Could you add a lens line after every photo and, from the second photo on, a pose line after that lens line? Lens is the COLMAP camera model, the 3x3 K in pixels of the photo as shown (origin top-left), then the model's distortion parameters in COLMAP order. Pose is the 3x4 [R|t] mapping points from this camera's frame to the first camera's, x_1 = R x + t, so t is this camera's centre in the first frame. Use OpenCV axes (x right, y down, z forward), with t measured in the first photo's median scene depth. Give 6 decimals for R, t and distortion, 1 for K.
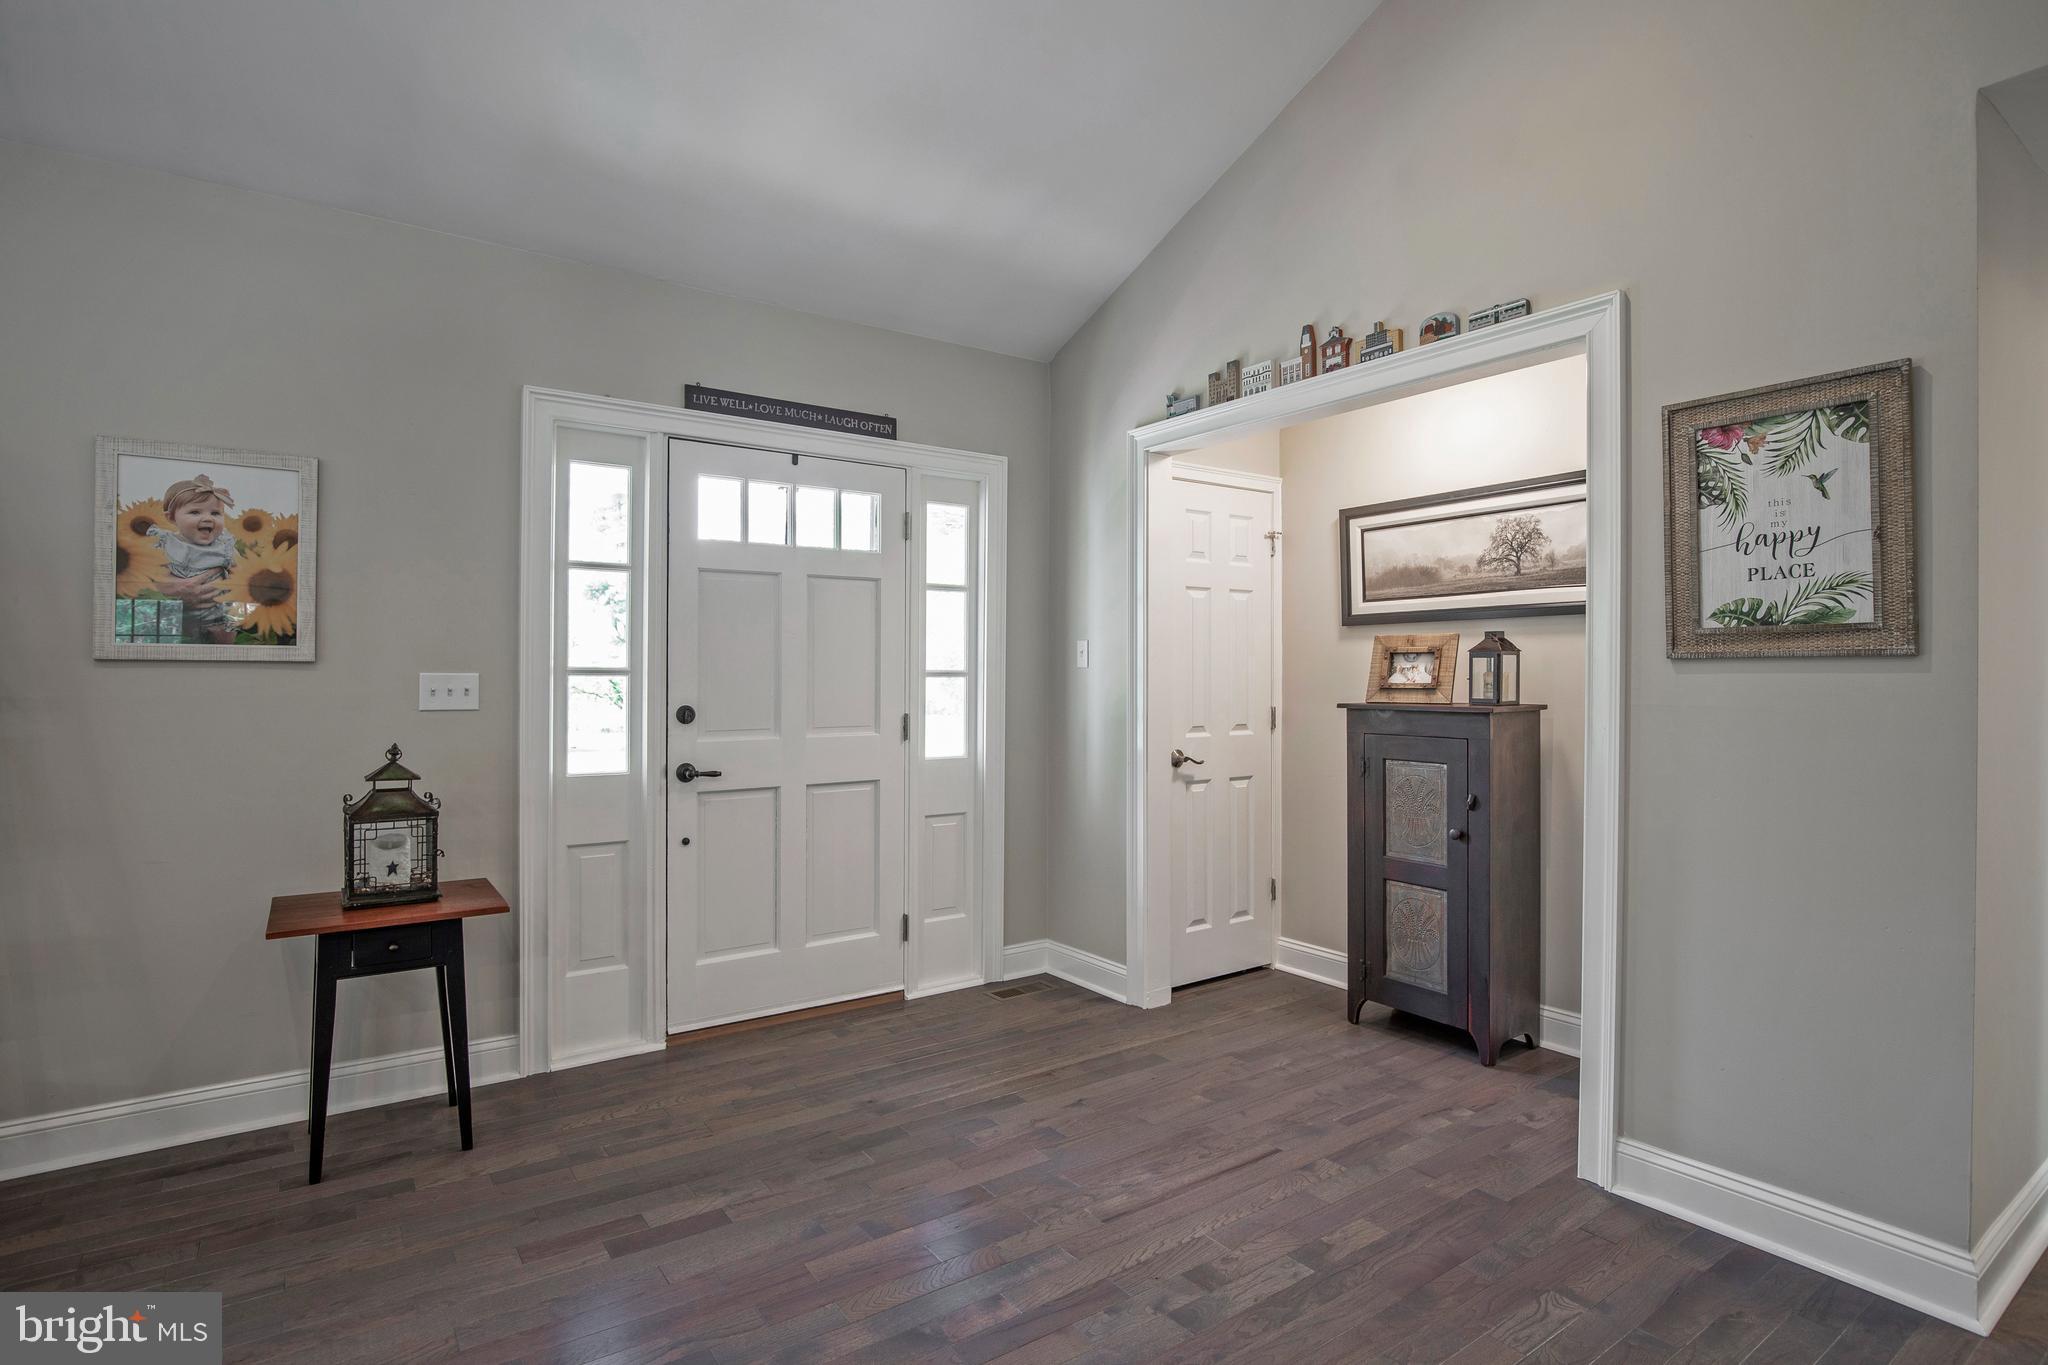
lens RADIAL K [[1019.9, 0, 1032.2], [0, 1019.9, 668.7], [0, 0, 1]] dist [-0.024012, 0.000491]
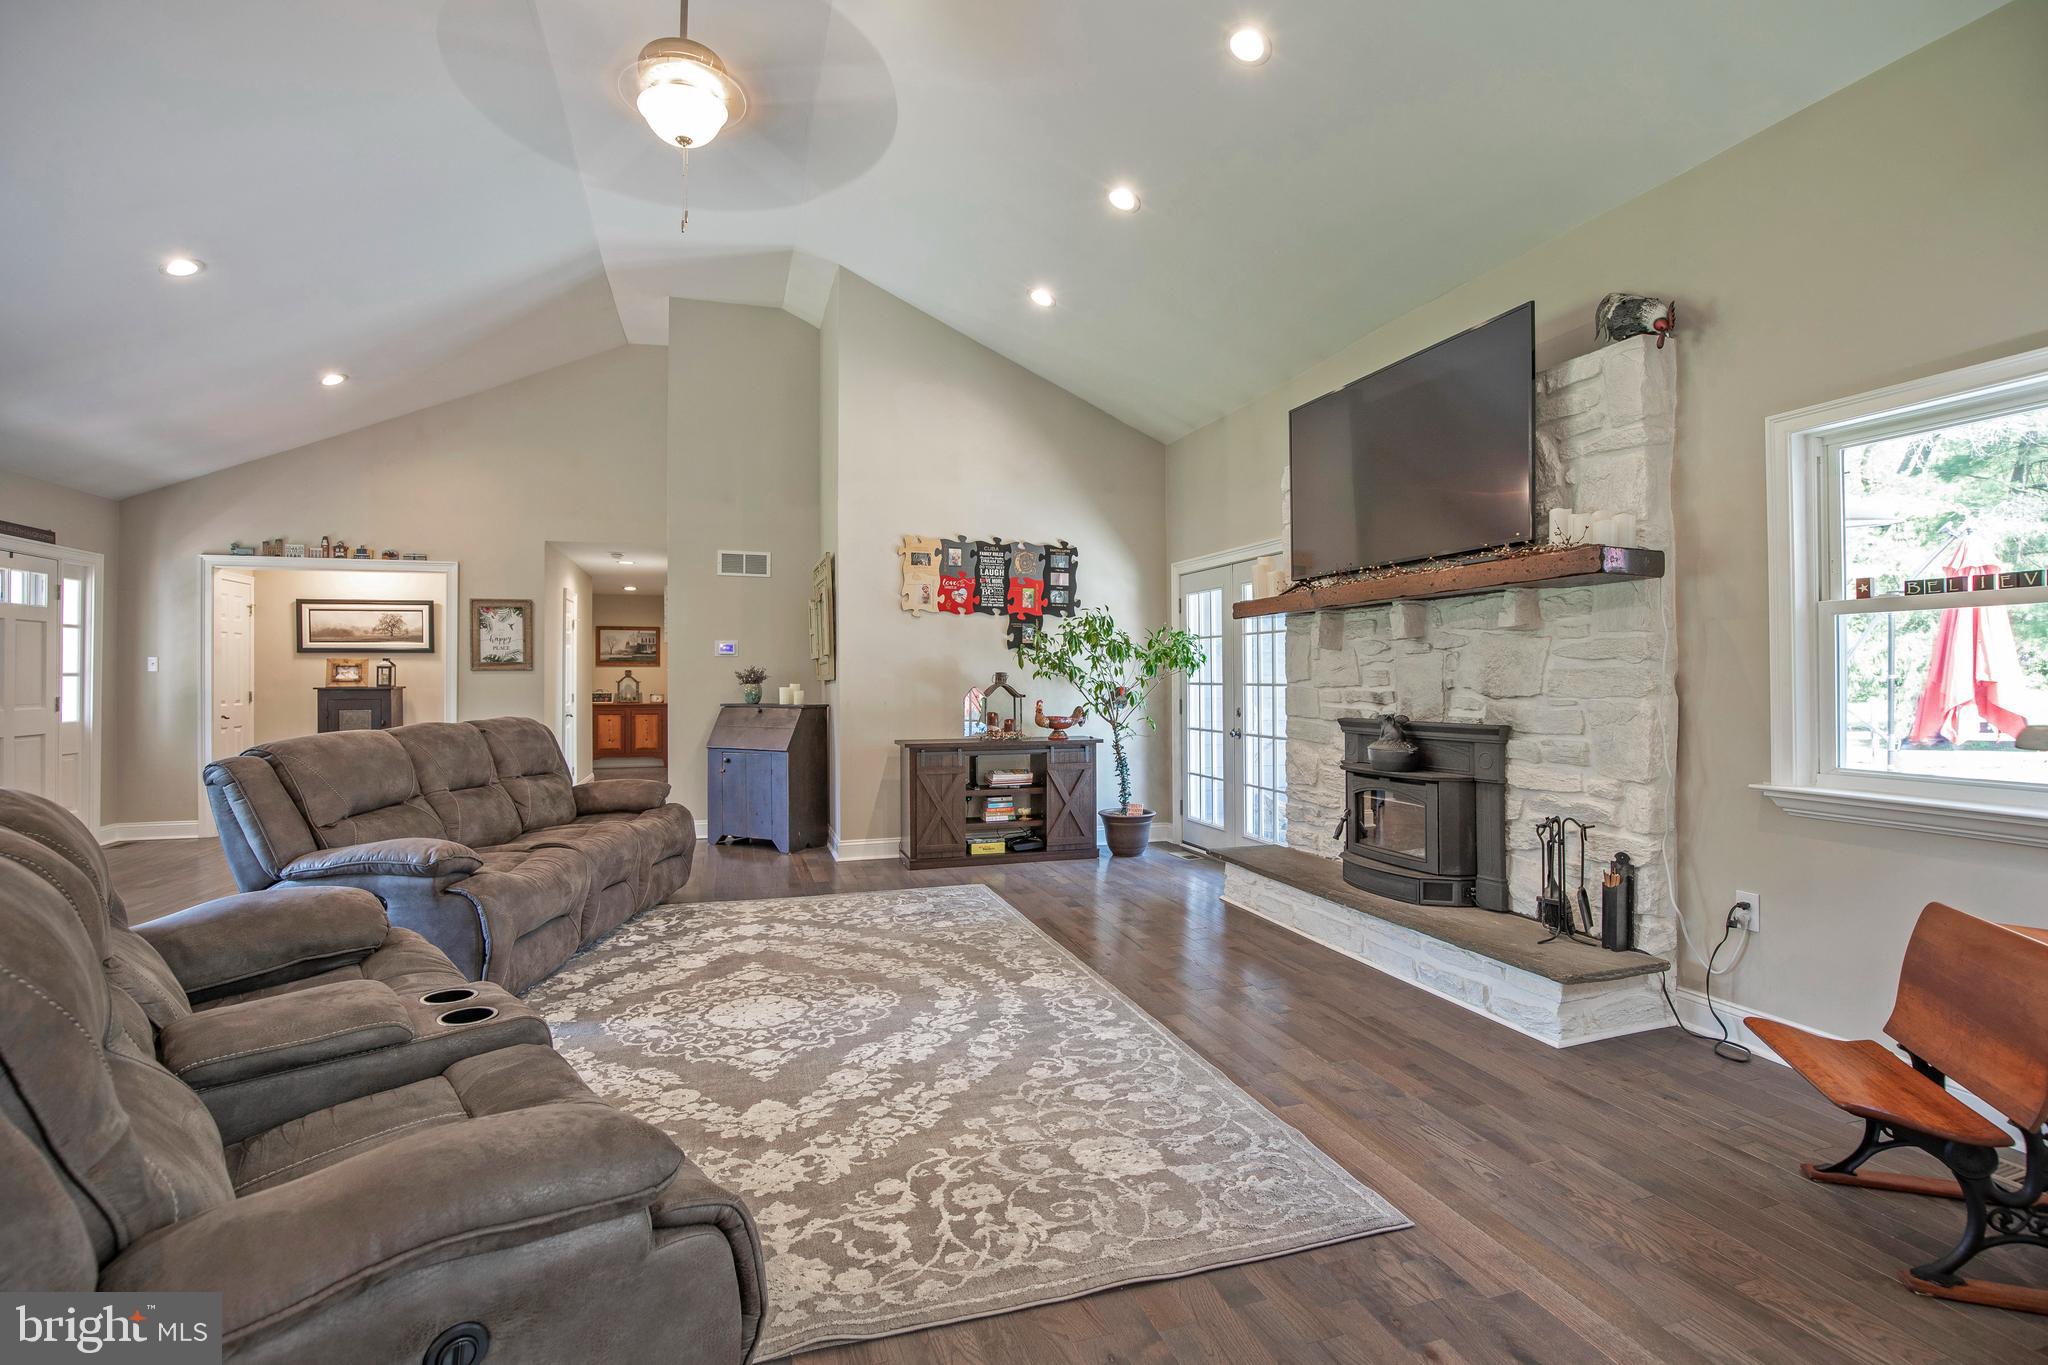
lens RADIAL K [[944.1, 0, 1030.7], [0, 944.1, 672.7], [0, 0, 1]] dist [-0.036464, 0.007074]
pose [[0.294479, 0.002371, 0.955655, -1.424274], [-0.002379, 0.999996, -0.001748, 0.000670], [-0.955655, -0.001758, 0.294484, -1.367056]]
